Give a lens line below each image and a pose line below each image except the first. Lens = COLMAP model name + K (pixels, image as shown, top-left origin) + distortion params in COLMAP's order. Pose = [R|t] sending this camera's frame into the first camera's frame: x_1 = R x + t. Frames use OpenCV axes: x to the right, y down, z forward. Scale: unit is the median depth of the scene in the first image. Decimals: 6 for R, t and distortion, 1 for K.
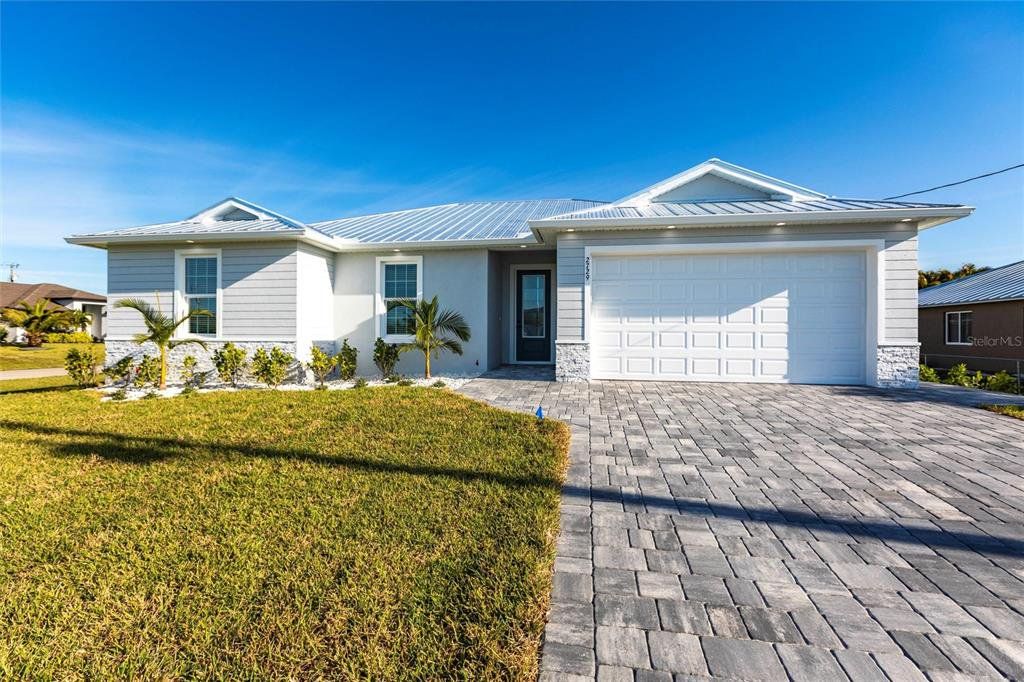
lens RADIAL K [[458.4, 0, 512.1], [0, 458.4, 335.7], [0, 0, 1]] dist [0.000530, -0.000038]
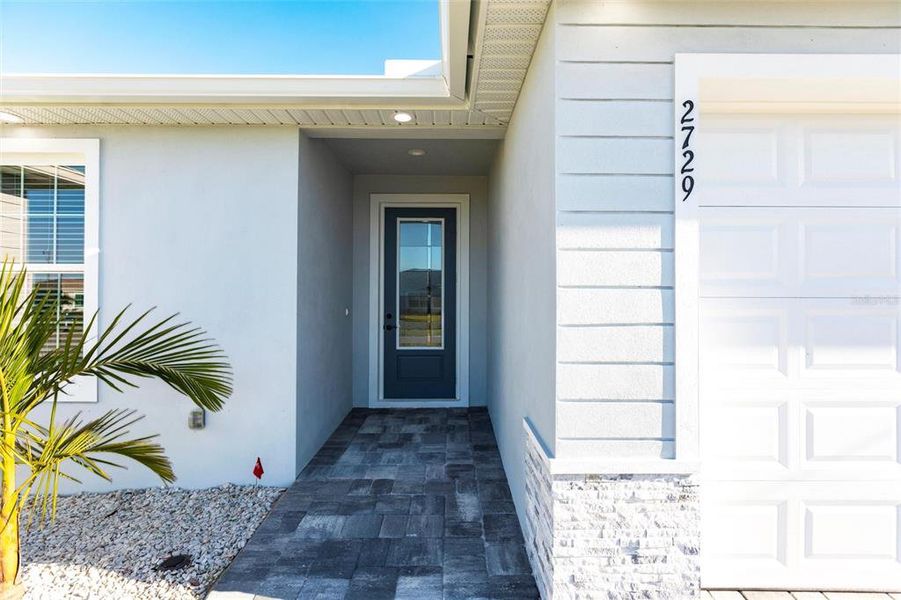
lens RADIAL K [[403.3, 0, 450.6], [0, 403.3, 295.4], [0, 0, 1]] dist [0.000530, -0.000038]
pose [[0.986836, -0.000545, 0.161722, 0.013261], [0.001230, 0.999991, -0.004131, -0.070180], [-0.161718, 0.004275, 0.986828, 0.801366]]
